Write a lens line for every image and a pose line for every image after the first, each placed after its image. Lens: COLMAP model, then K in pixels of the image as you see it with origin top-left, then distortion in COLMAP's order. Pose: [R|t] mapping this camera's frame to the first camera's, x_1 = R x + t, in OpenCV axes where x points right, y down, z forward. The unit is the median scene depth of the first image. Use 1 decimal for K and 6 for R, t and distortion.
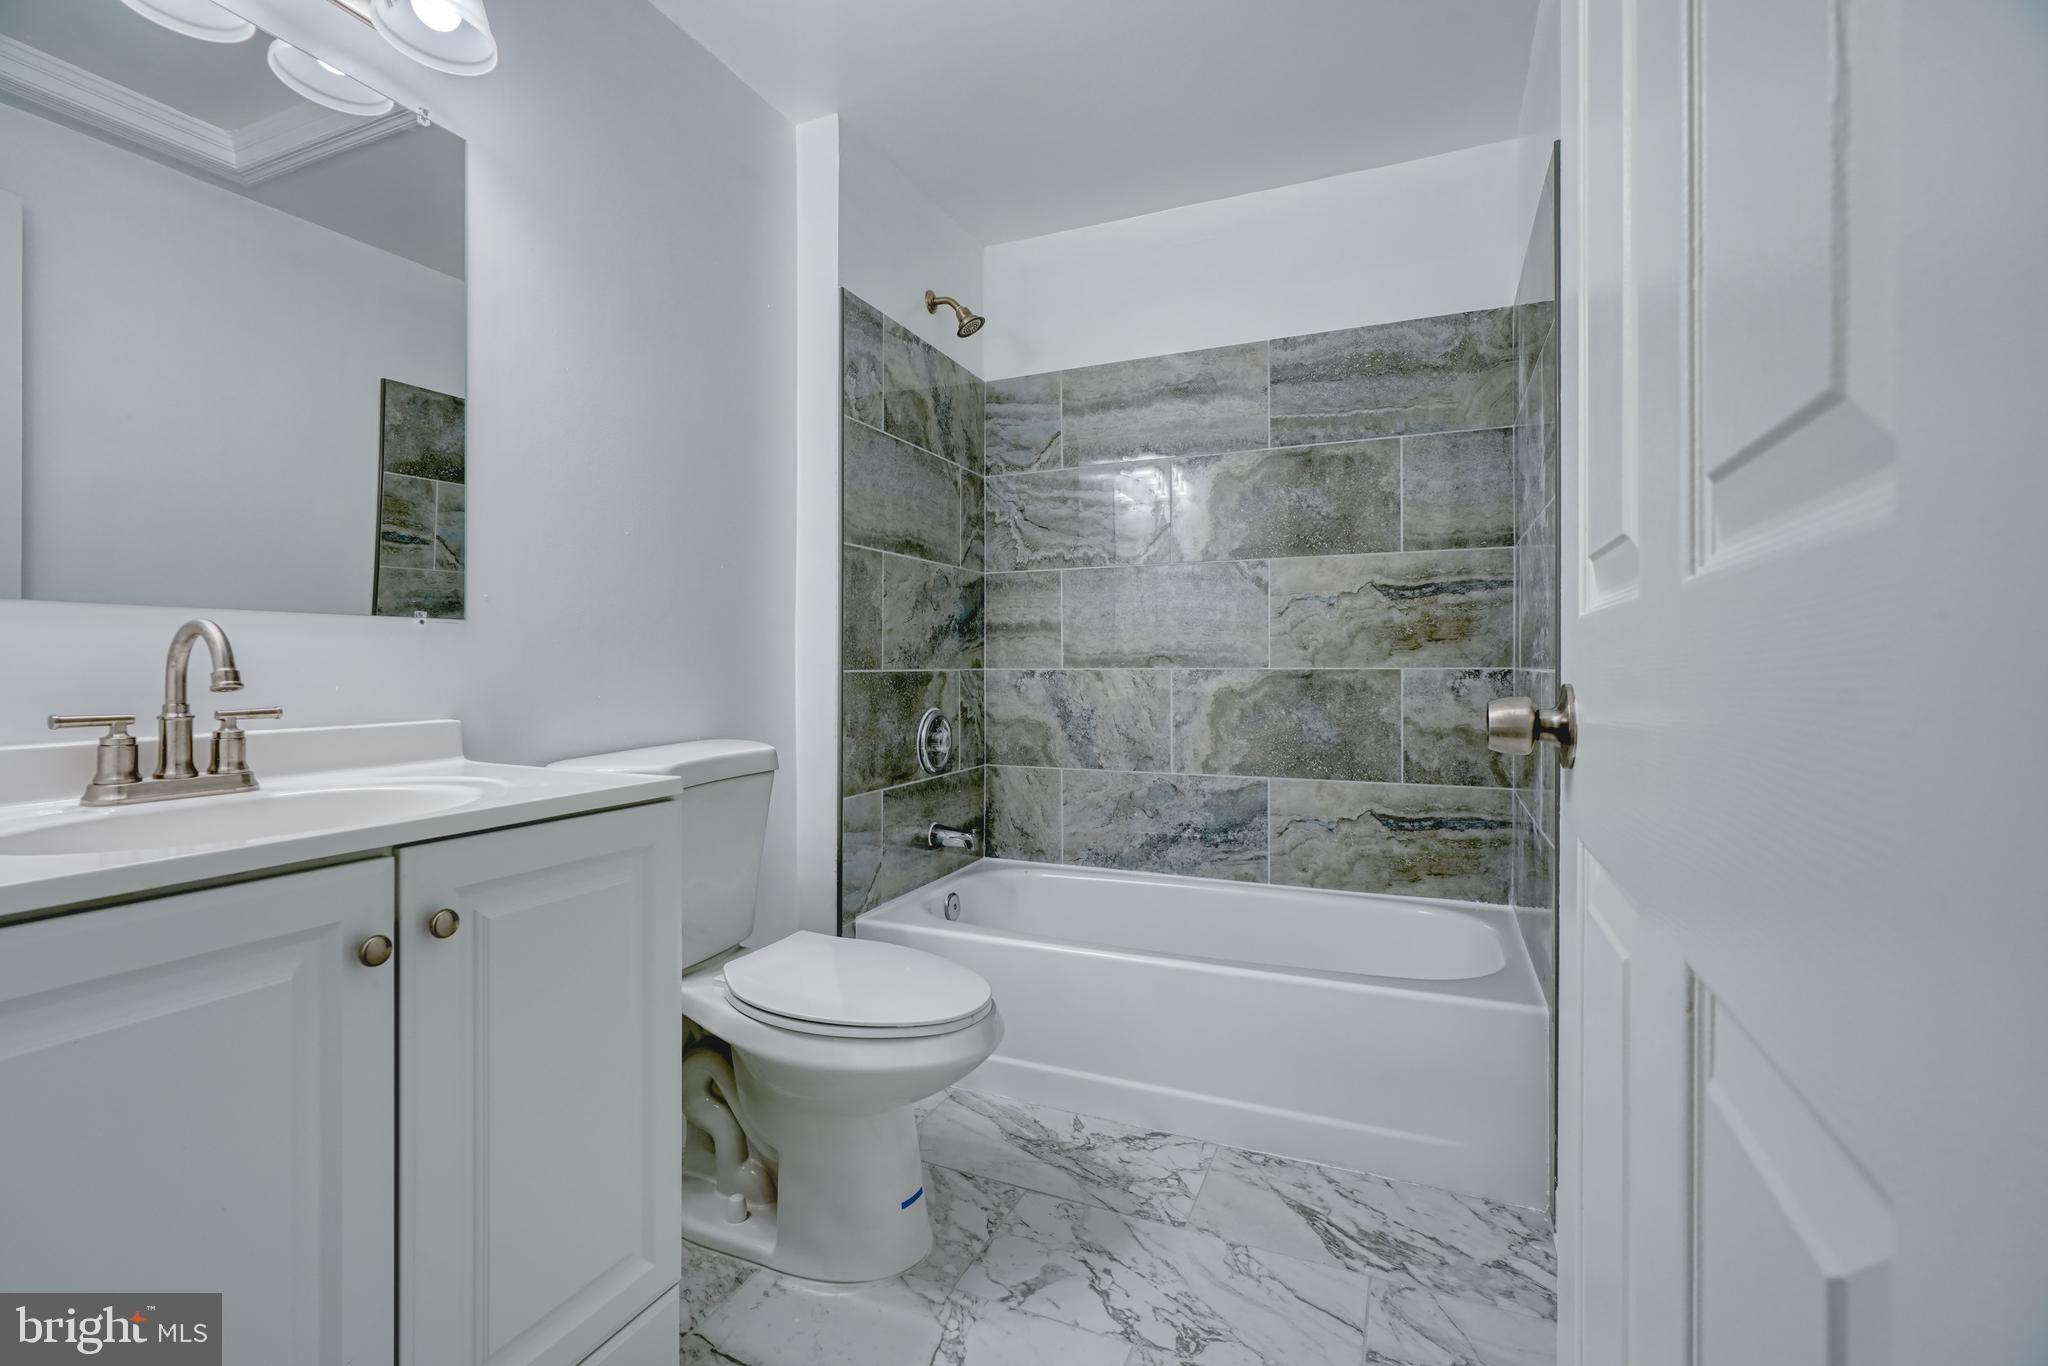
lens RADIAL K [[922.1, 0, 1027.3], [0, 922.1, 670.8], [0, 0, 1]] dist [-0.011684, 0.004466]
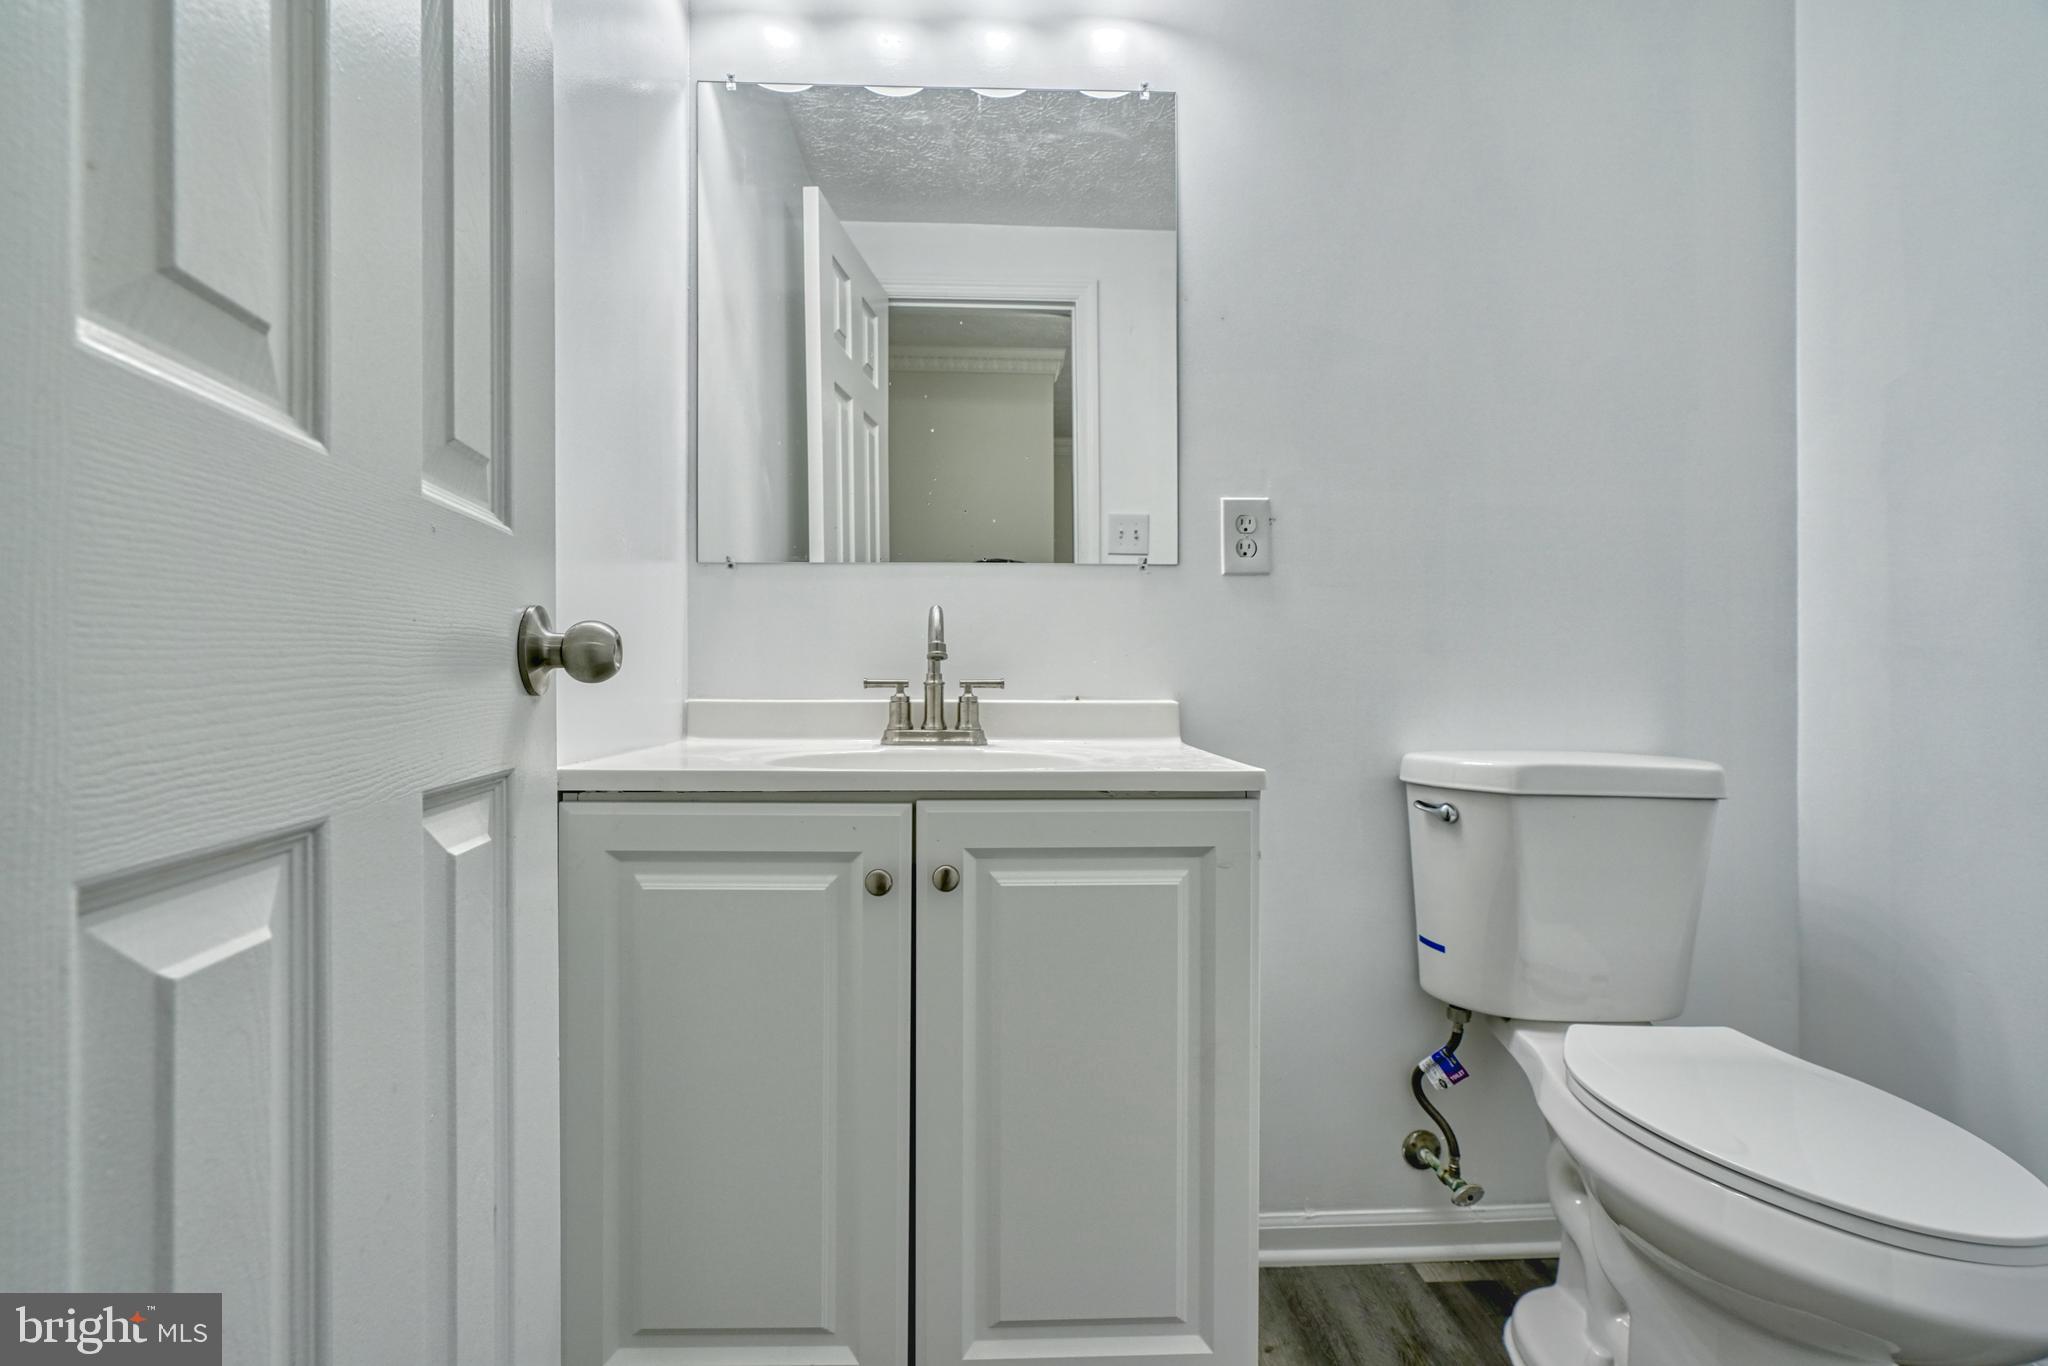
lens RADIAL K [[922.1, 0, 1007.5], [0, 922.1, 670.9], [0, 0, 1]] dist [-0.011684, 0.004466]
pose [[0.425819, -0.002740, -0.904804, 0.304253], [-0.010850, 0.999908, -0.008134, 0.040863], [0.904743, 0.013281, 0.425750, 0.525937]]
